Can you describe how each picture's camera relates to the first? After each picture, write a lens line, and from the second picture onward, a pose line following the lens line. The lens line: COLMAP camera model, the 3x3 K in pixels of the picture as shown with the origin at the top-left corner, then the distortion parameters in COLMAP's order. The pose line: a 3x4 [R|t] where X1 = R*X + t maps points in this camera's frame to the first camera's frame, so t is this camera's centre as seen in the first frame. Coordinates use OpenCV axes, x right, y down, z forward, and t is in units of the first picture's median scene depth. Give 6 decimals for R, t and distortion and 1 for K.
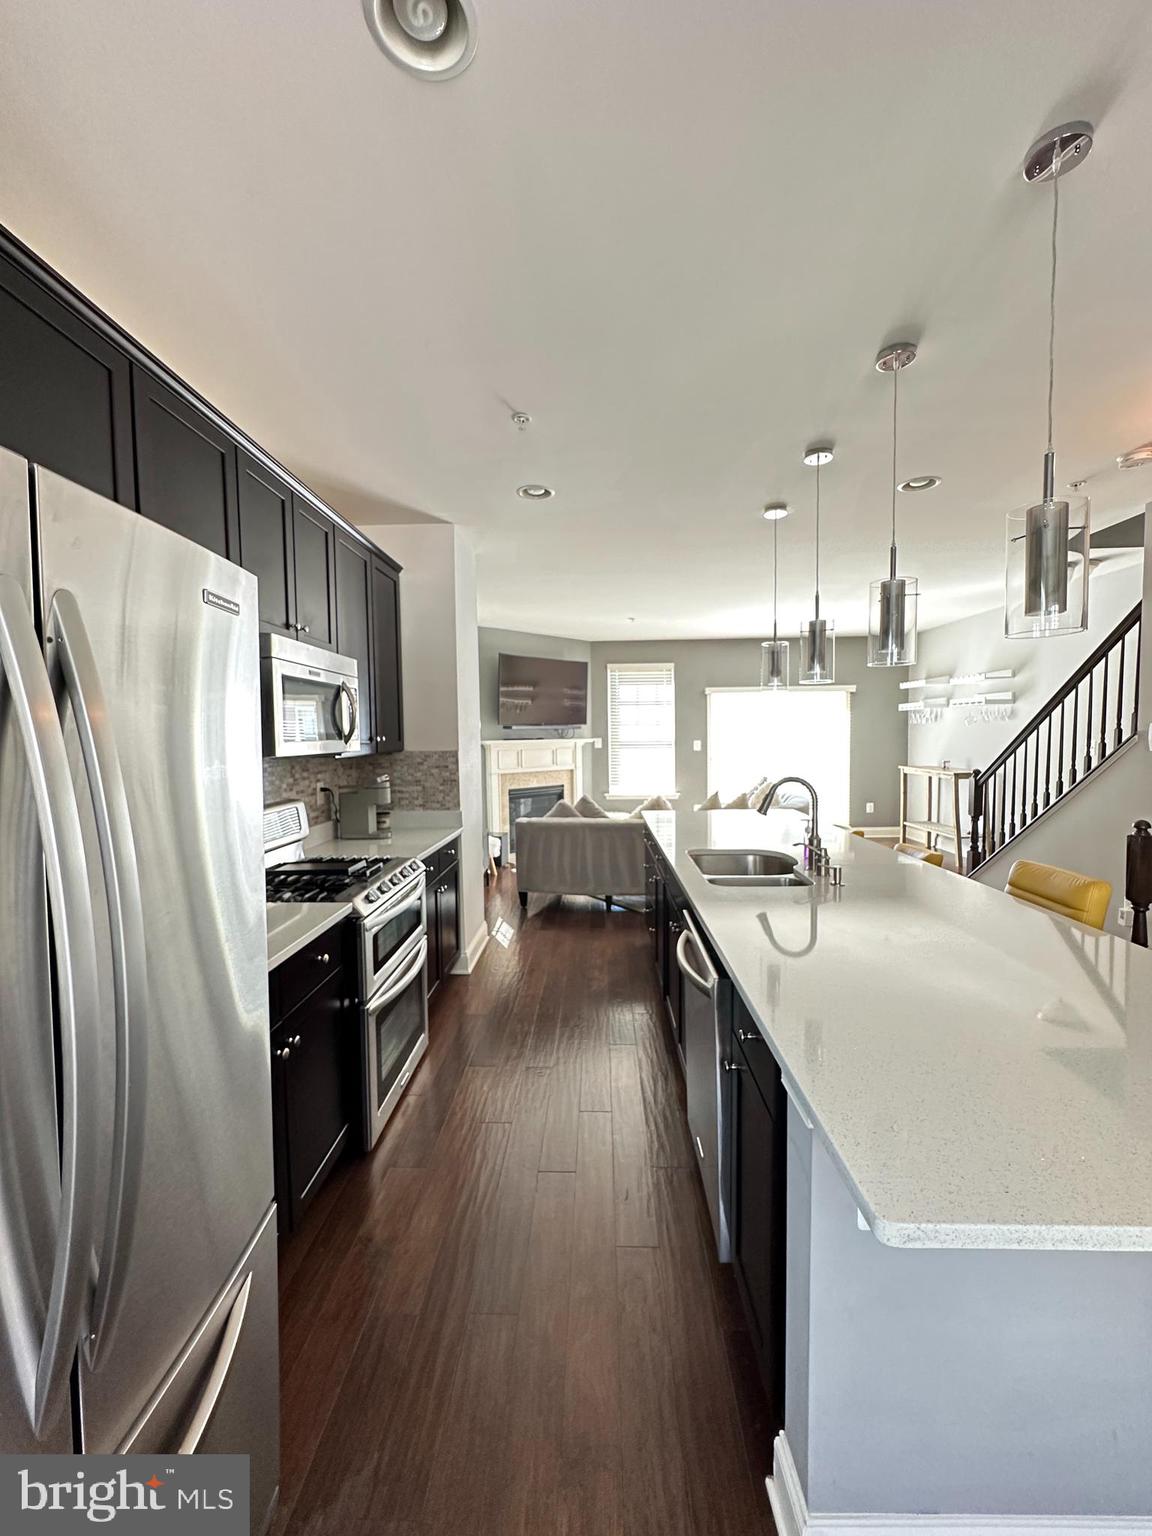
lens RADIAL K [[616.6, 0, 576.0], [0, 616.6, 768.0], [0, 0, 1]] dist [0.000087, -0.000048]
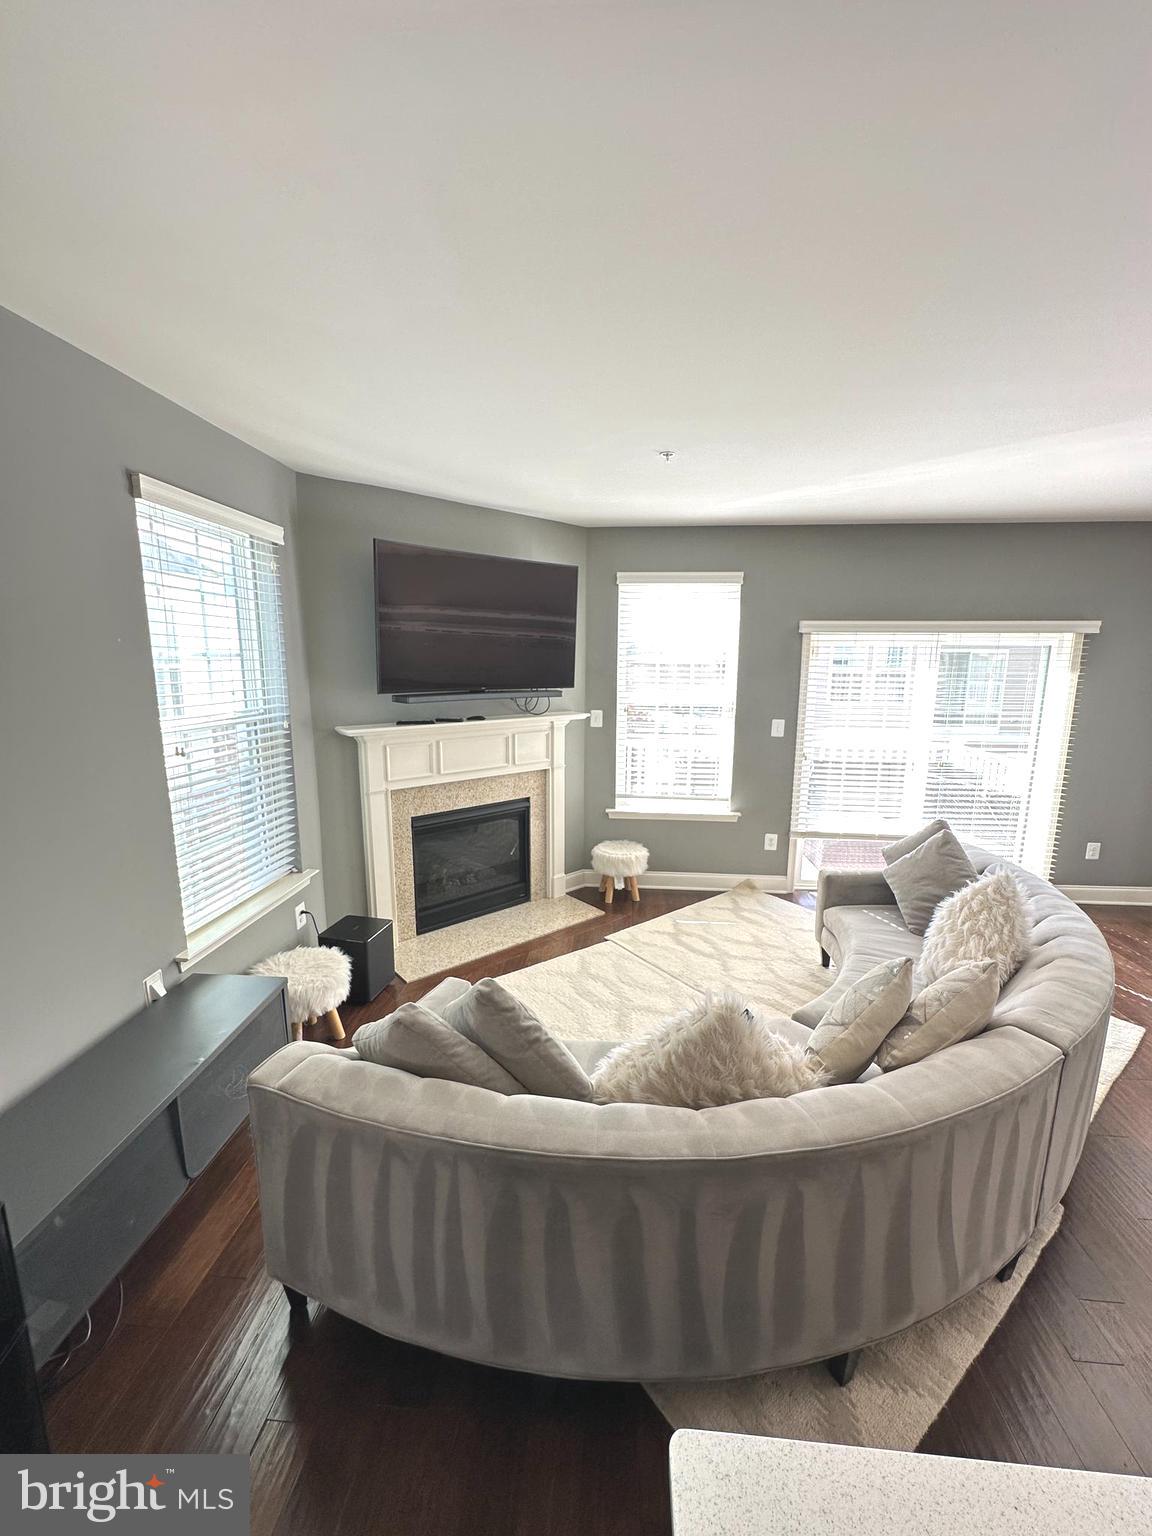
lens RADIAL K [[617.8, 0, 558.9], [0, 617.8, 765.3], [0, 0, 1]] dist [-0.010781, -0.000246]
pose [[0.997087, 0.030836, -0.069755, 0.044068], [-0.022619, 0.993032, 0.115656, -0.065182], [0.072835, -0.113741, 0.990837, 0.457819]]
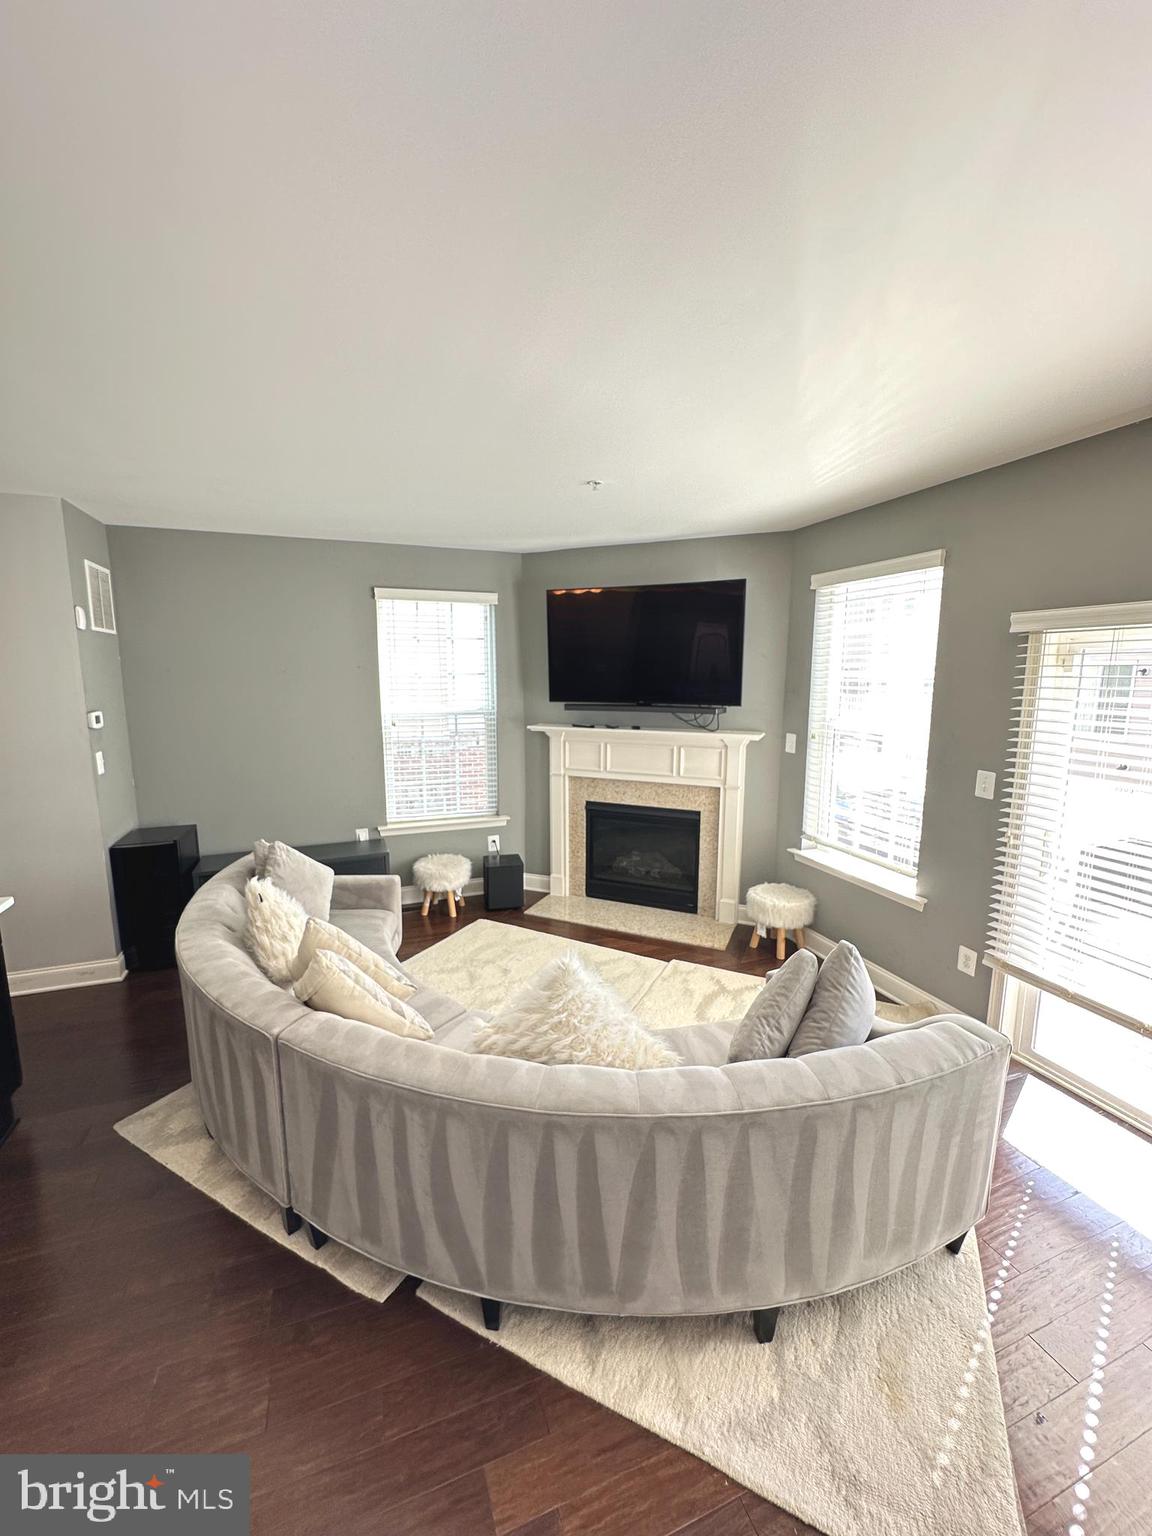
lens RADIAL K [[616.6, 0, 576.0], [0, 616.6, 768.0], [0, 0, 1]] dist [0.000087, -0.000048]
pose [[0.367646, 0.157240, -0.916576, 0.446035], [-0.053120, 0.987544, 0.148107, -0.088172], [0.928448, -0.005763, 0.371419, 0.688059]]
